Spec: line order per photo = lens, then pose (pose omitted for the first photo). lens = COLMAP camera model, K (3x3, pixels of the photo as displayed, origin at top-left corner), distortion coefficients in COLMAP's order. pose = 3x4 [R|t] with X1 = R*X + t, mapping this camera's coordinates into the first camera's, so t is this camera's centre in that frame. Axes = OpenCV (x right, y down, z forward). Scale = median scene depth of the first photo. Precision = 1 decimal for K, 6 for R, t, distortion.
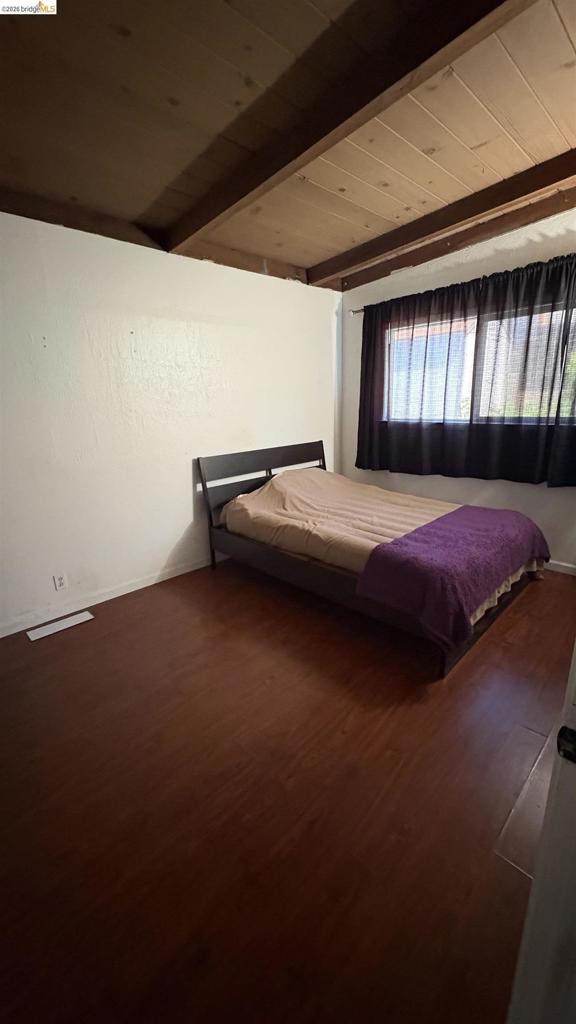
lens RADIAL K [[403.4, 0, 288.0], [0, 403.4, 512.0], [0, 0, 1]] dist [0.001481, 0.000053]
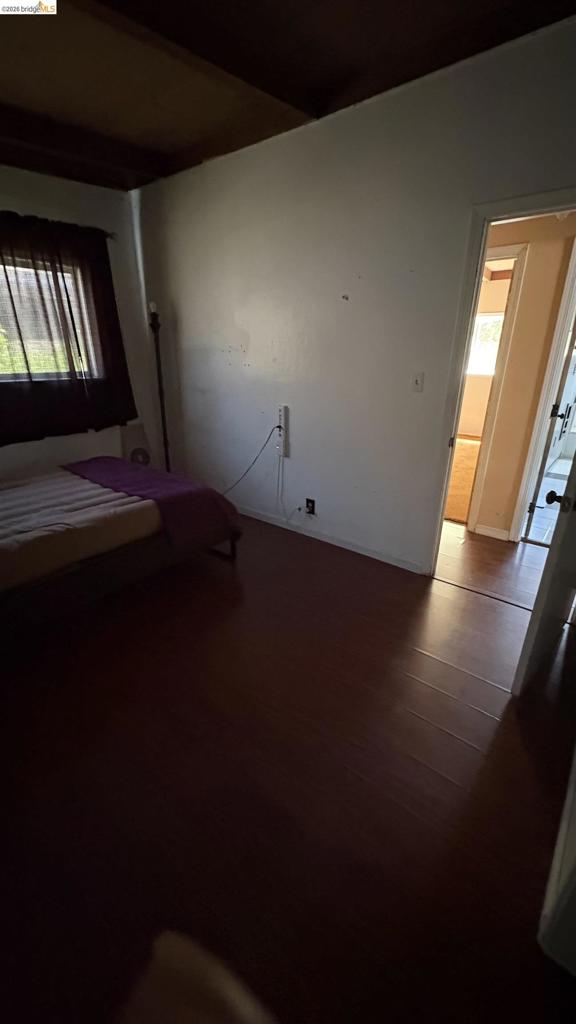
lens RADIAL K [[403.4, 0, 288.0], [0, 403.4, 512.0], [0, 0, 1]] dist [0.001481, 0.000053]
pose [[-0.124627, -0.353815, 0.926975, -0.632326], [0.252519, 0.892185, 0.374486, -0.152510], [-0.959532, 0.280750, -0.021845, 0.538208]]
